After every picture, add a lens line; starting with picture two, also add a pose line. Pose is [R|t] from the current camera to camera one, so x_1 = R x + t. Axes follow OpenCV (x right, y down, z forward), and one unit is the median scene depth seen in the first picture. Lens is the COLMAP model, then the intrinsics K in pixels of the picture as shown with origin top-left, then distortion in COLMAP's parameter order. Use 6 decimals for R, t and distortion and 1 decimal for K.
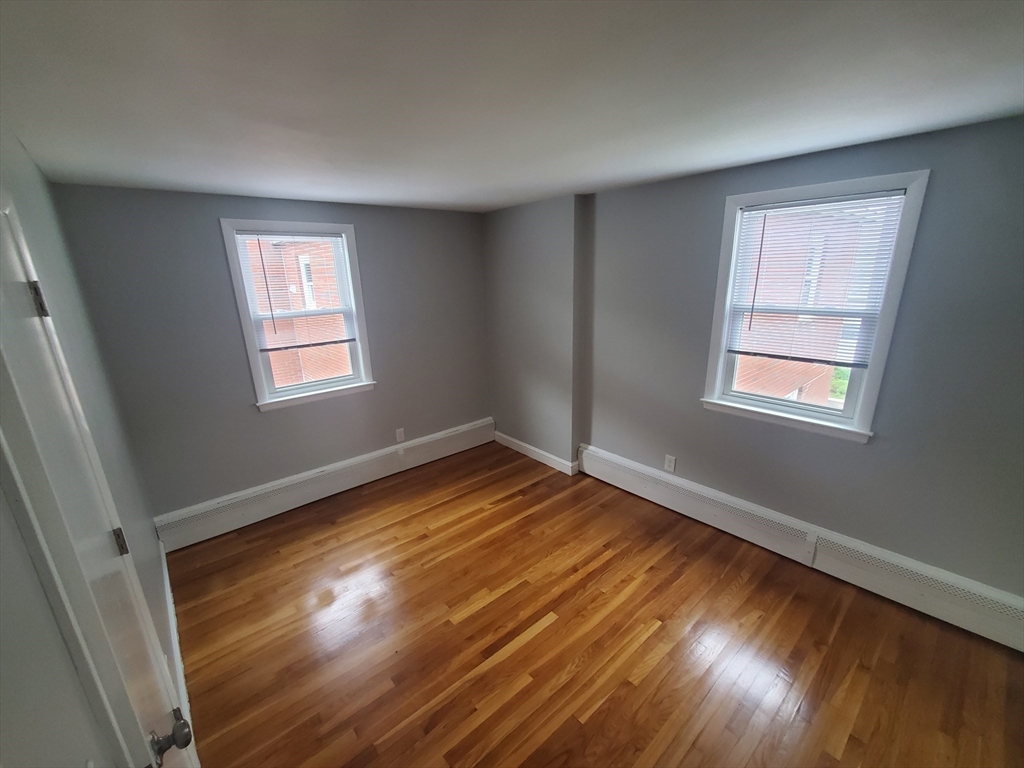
lens RADIAL K [[407.6, 0, 512.0], [0, 407.6, 384.0], [0, 0, 1]] dist [0.050377, 0.000032]
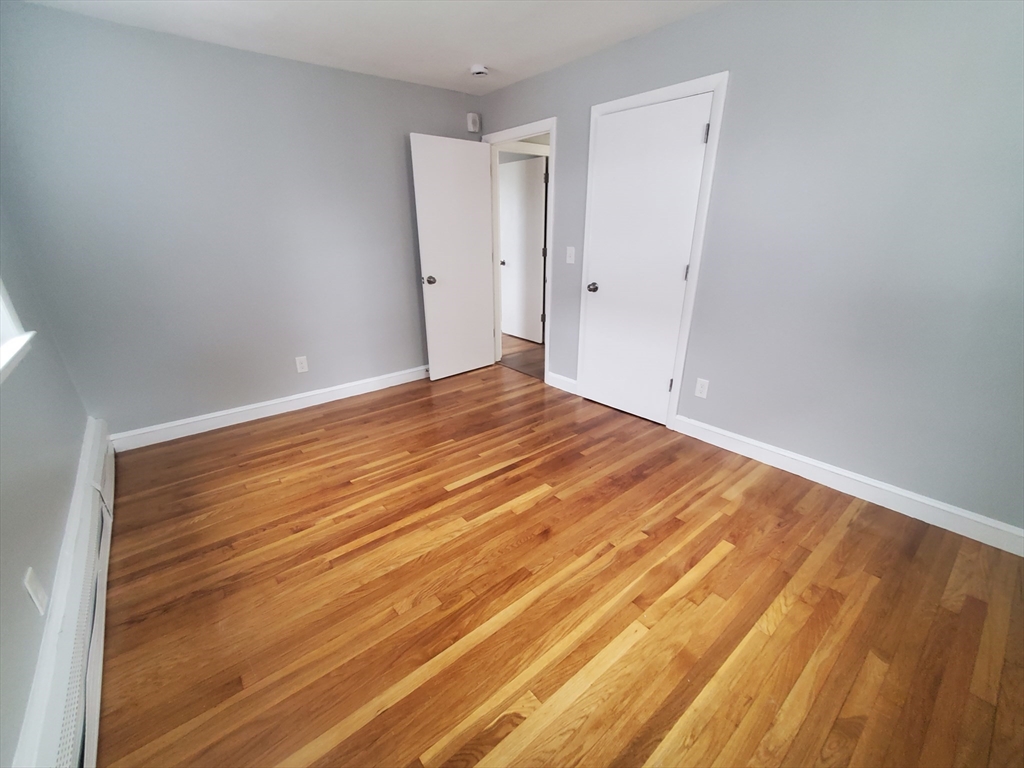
lens RADIAL K [[407.6, 0, 512.0], [0, 407.6, 384.0], [0, 0, 1]] dist [0.050377, 0.000032]
pose [[-0.998688, 0.028107, 0.042815, -0.121965], [0.048384, 0.791891, 0.608742, -0.277955], [-0.016795, 0.610015, -0.792212, 1.902213]]
